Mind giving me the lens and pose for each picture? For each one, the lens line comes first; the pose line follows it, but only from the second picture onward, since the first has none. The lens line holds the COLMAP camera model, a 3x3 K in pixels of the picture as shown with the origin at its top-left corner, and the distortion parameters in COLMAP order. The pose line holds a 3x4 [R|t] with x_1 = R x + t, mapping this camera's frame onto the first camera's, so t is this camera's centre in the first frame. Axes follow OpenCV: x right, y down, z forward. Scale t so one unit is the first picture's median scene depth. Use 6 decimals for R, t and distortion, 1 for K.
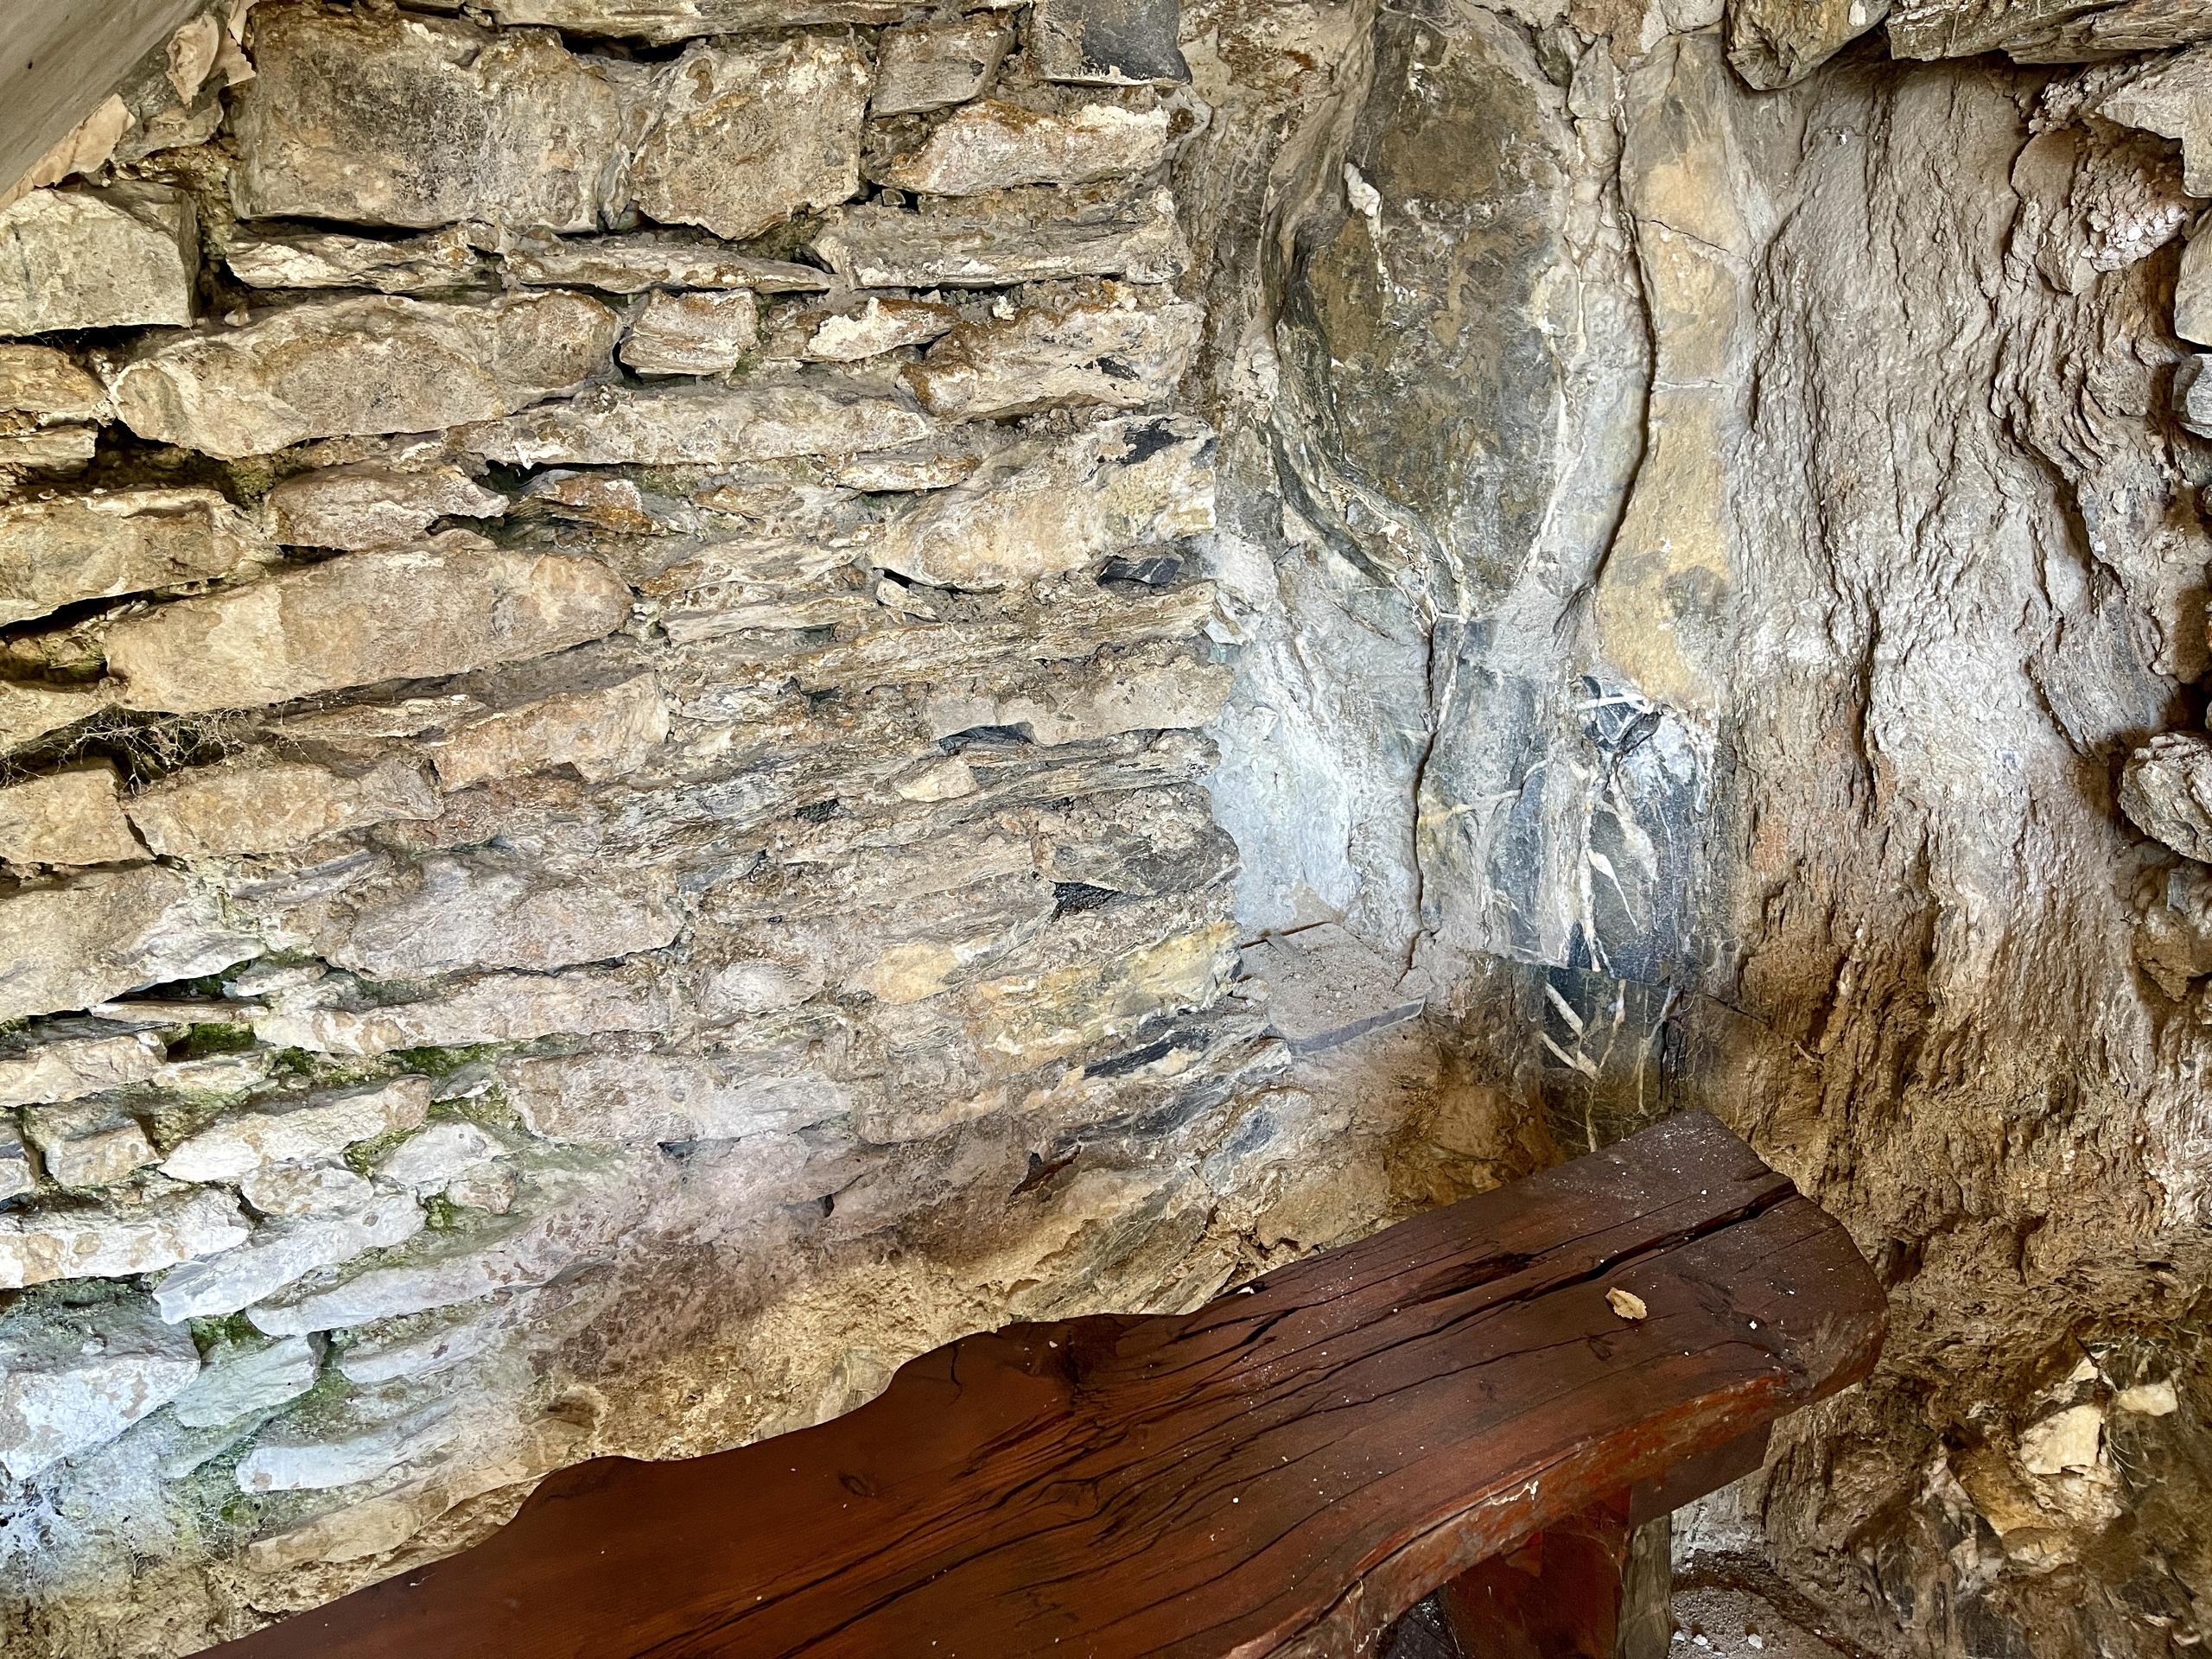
lens RADIAL K [[1738.9, 0, 1106.0], [0, 1738.9, 829.5], [0, 0, 1]] dist [0.040230, -0.076169]
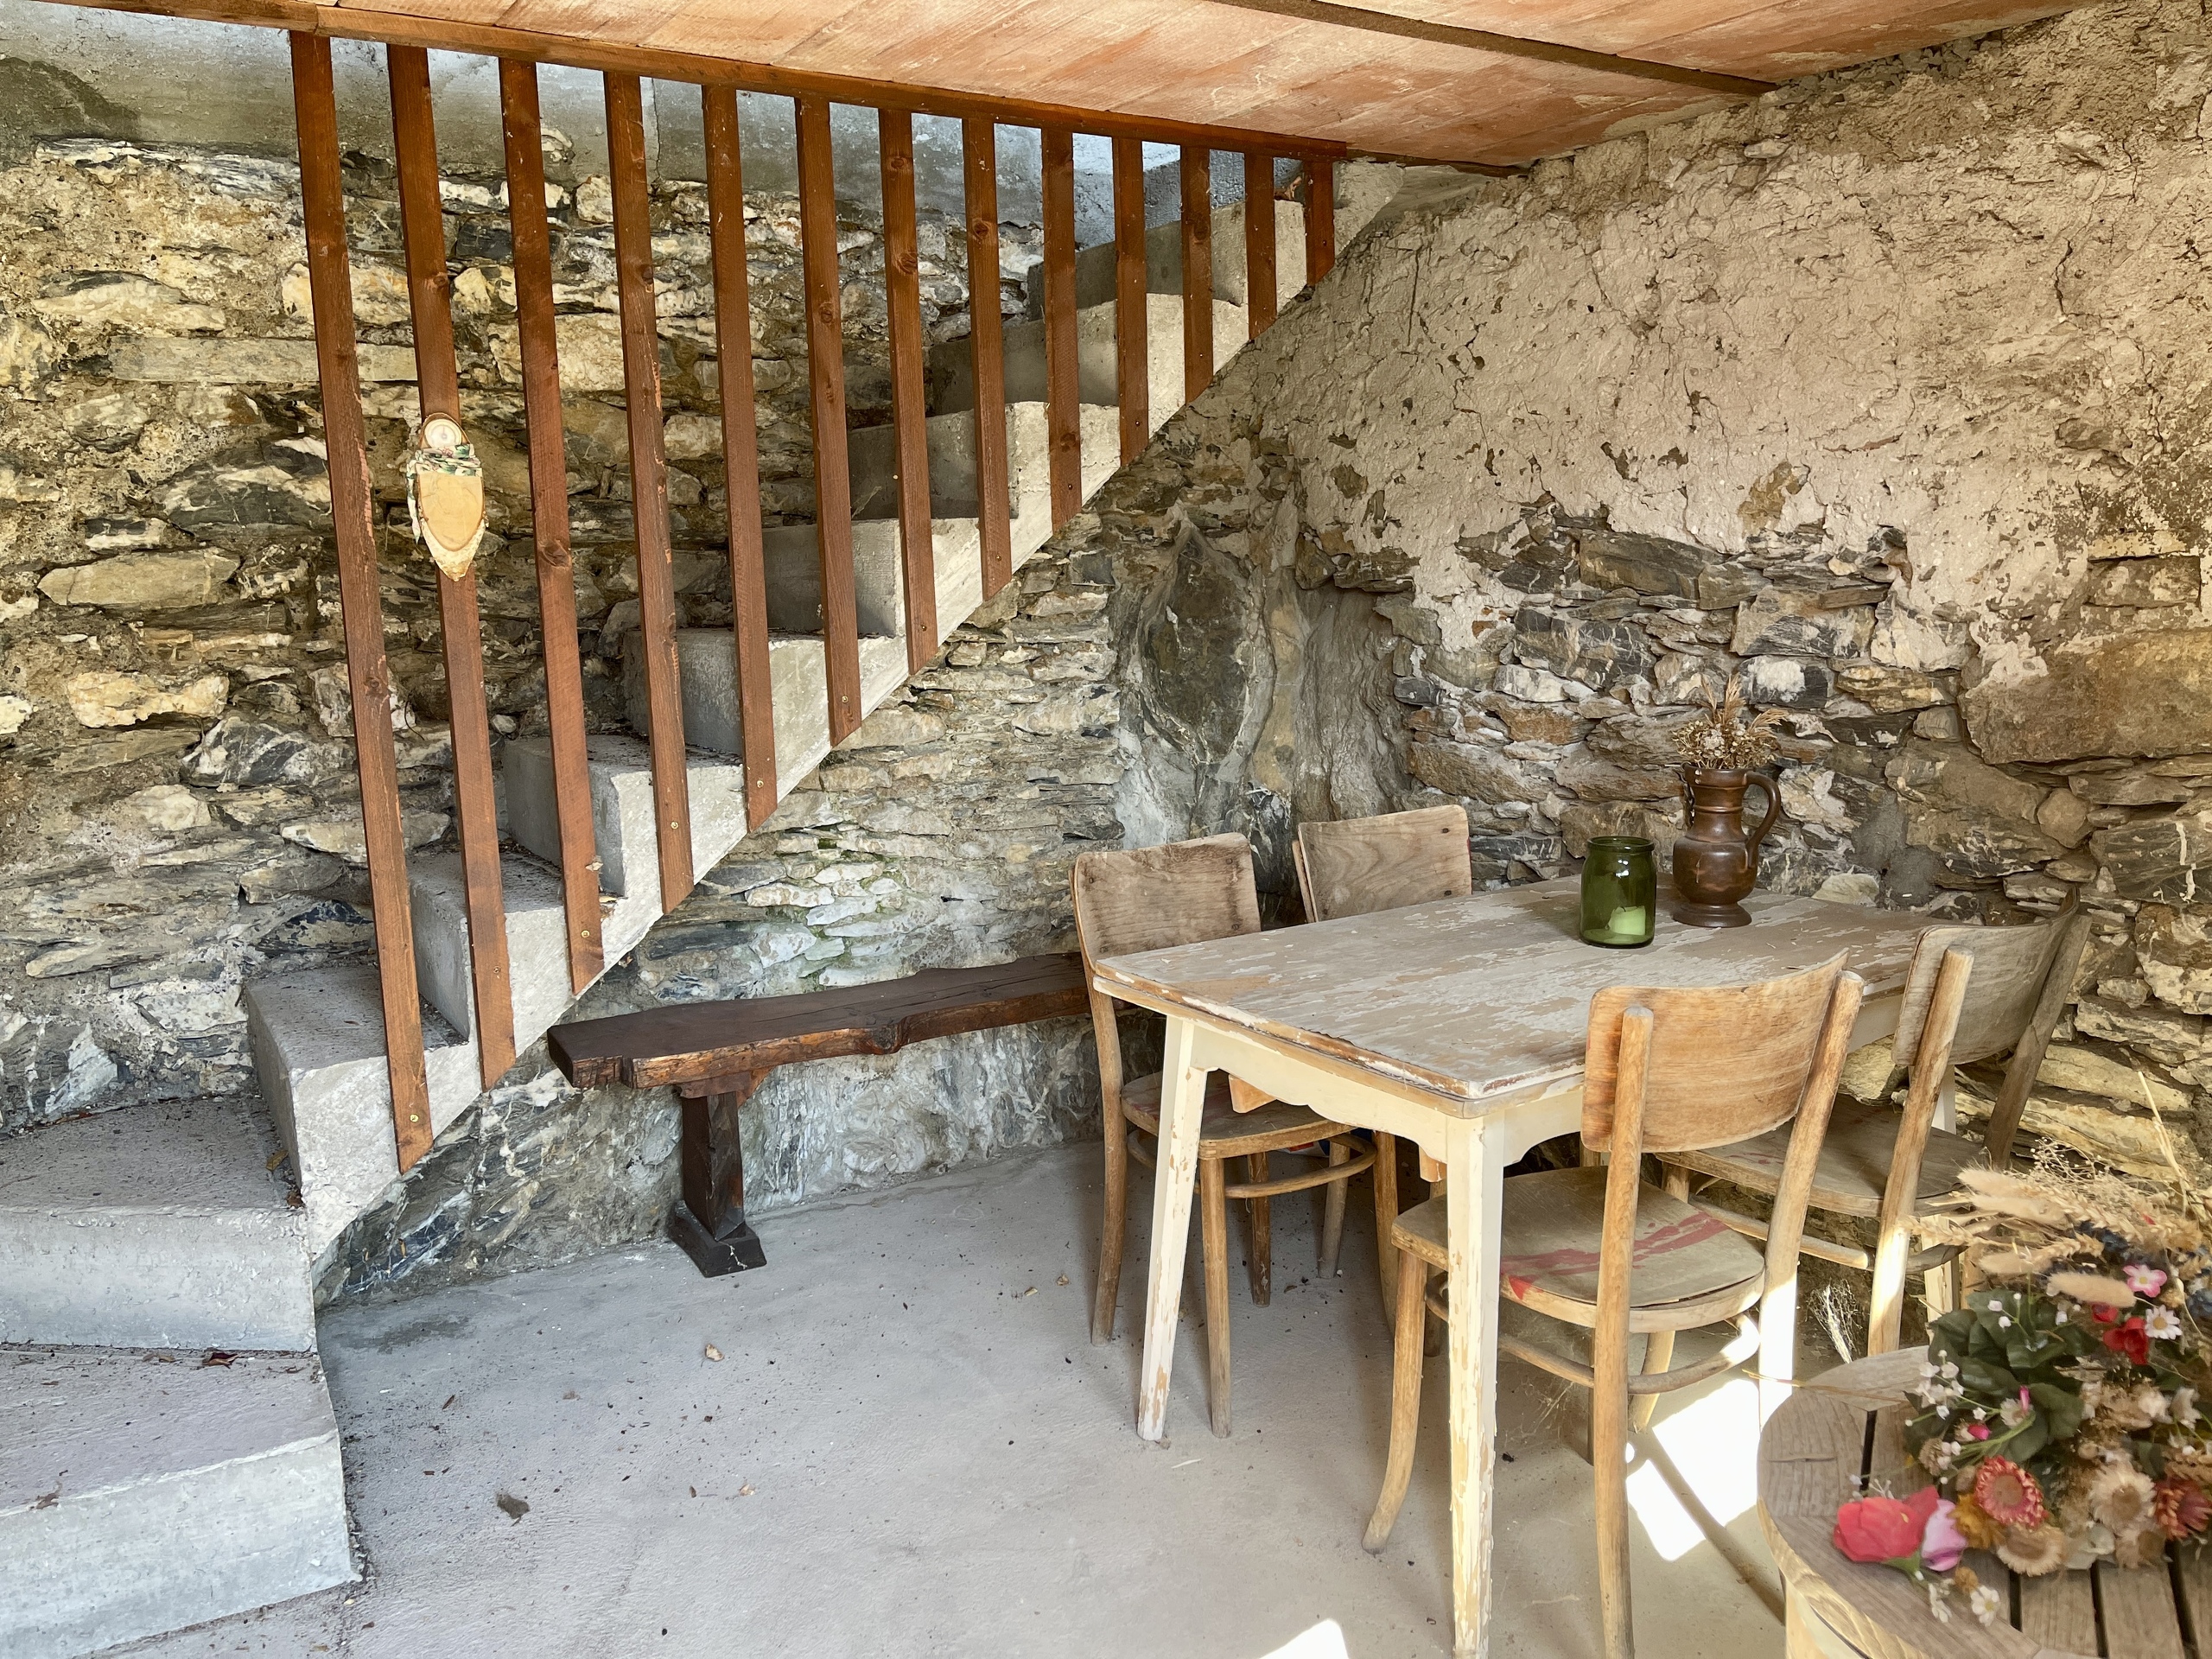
lens RADIAL K [[1738.9, 0, 1106.0], [0, 1738.9, 829.5], [0, 0, 1]] dist [0.040230, -0.076169]
pose [[0.998150, 0.036329, 0.048751, -0.109082], [-0.027288, 0.984236, -0.174742, 0.587906], [-0.054330, 0.173089, 0.983407, -2.110452]]
